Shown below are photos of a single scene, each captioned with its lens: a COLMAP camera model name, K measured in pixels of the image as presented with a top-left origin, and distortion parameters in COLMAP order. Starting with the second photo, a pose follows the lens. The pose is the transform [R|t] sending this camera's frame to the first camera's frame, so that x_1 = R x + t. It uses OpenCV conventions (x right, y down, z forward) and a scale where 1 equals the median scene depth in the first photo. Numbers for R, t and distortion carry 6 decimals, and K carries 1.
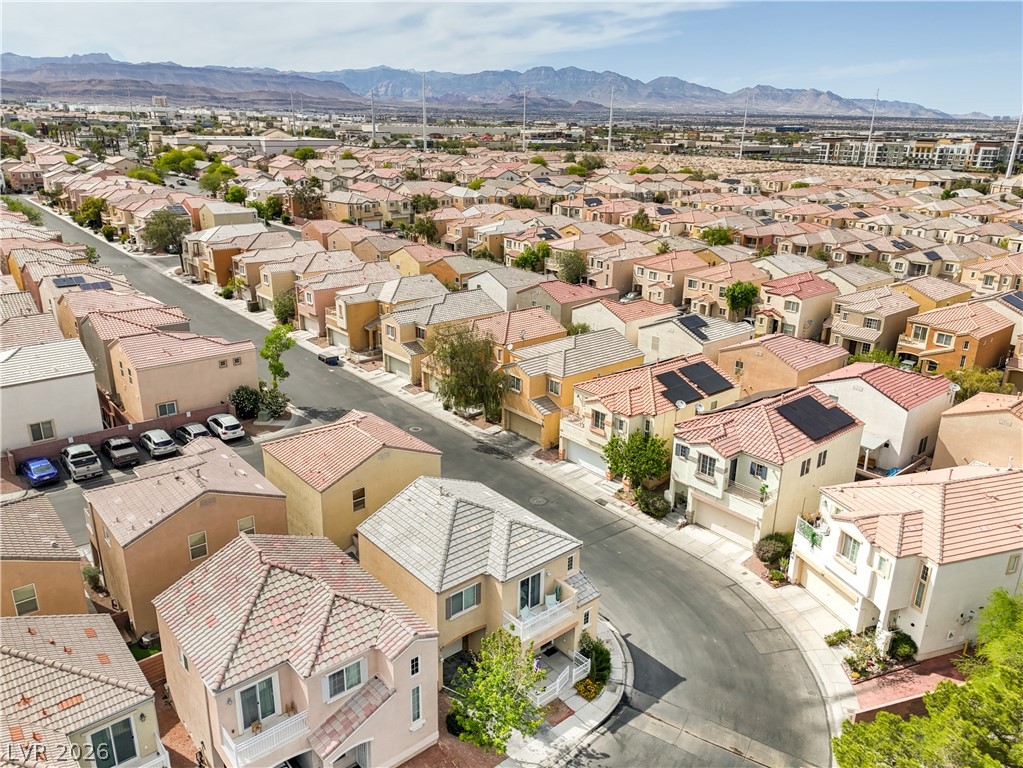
lens RADIAL K [[744.9, 0, 518.6], [0, 744.9, 385.4], [0, 0, 1]] dist [0.083623, -0.078415]
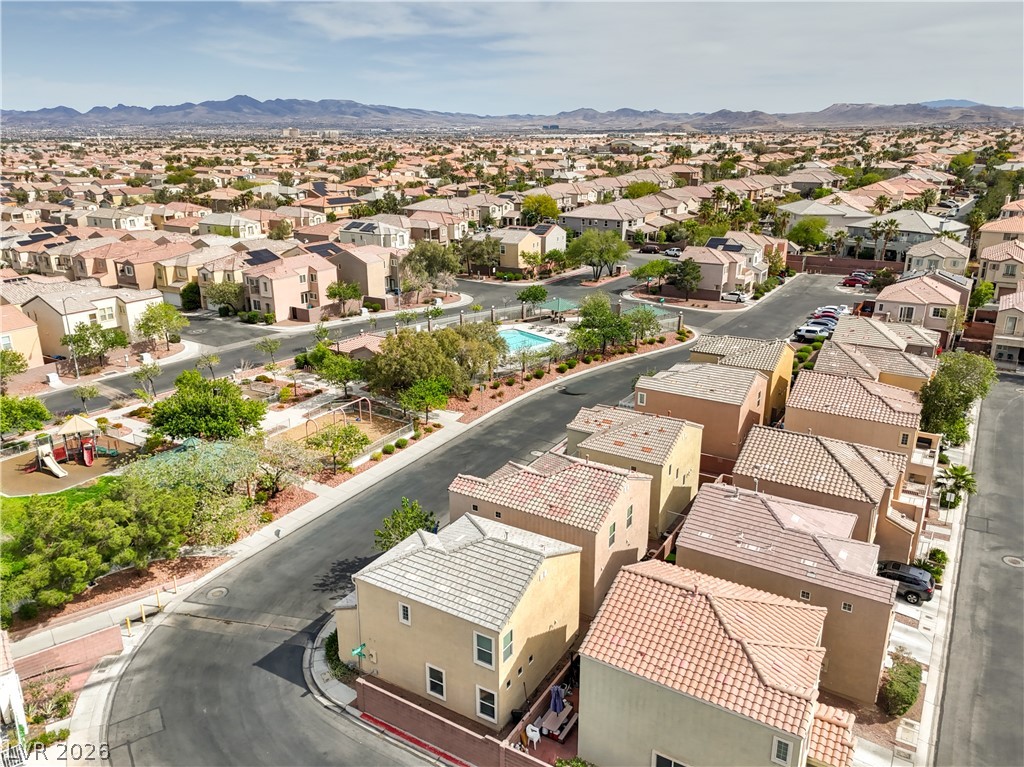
lens RADIAL K [[772.0, 0, 520.3], [0, 772.0, 383.1], [0, 0, 1]] dist [0.077864, -0.071374]
pose [[-0.948440, 0.081846, -0.306207, 0.095887], [-0.122163, 0.797051, 0.591427, -0.349835], [0.292469, 0.598341, -0.745956, 0.956359]]
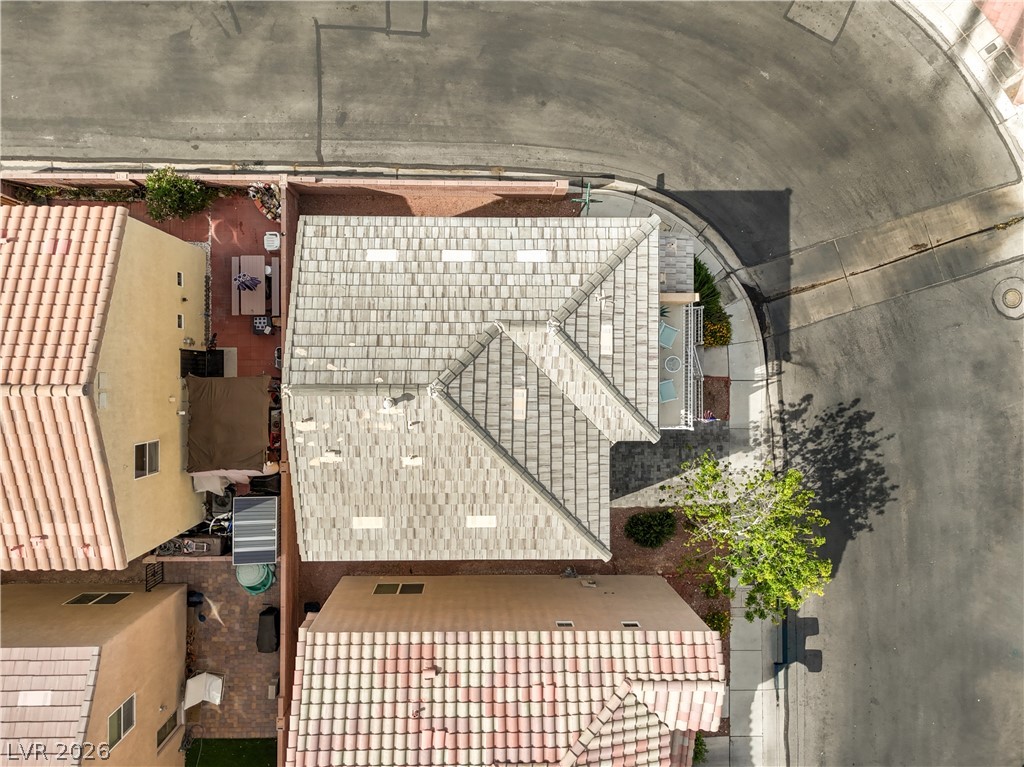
lens RADIAL K [[769.1, 0, 491.3], [0, 769.1, 383.5], [0, 0, 1]] dist [0.038019, -0.010457]
pose [[0.652504, -0.757706, -0.010970, -0.032142], [0.250433, 0.201953, 0.946836, -0.143571], [-0.715208, -0.620562, 0.321530, 0.490780]]
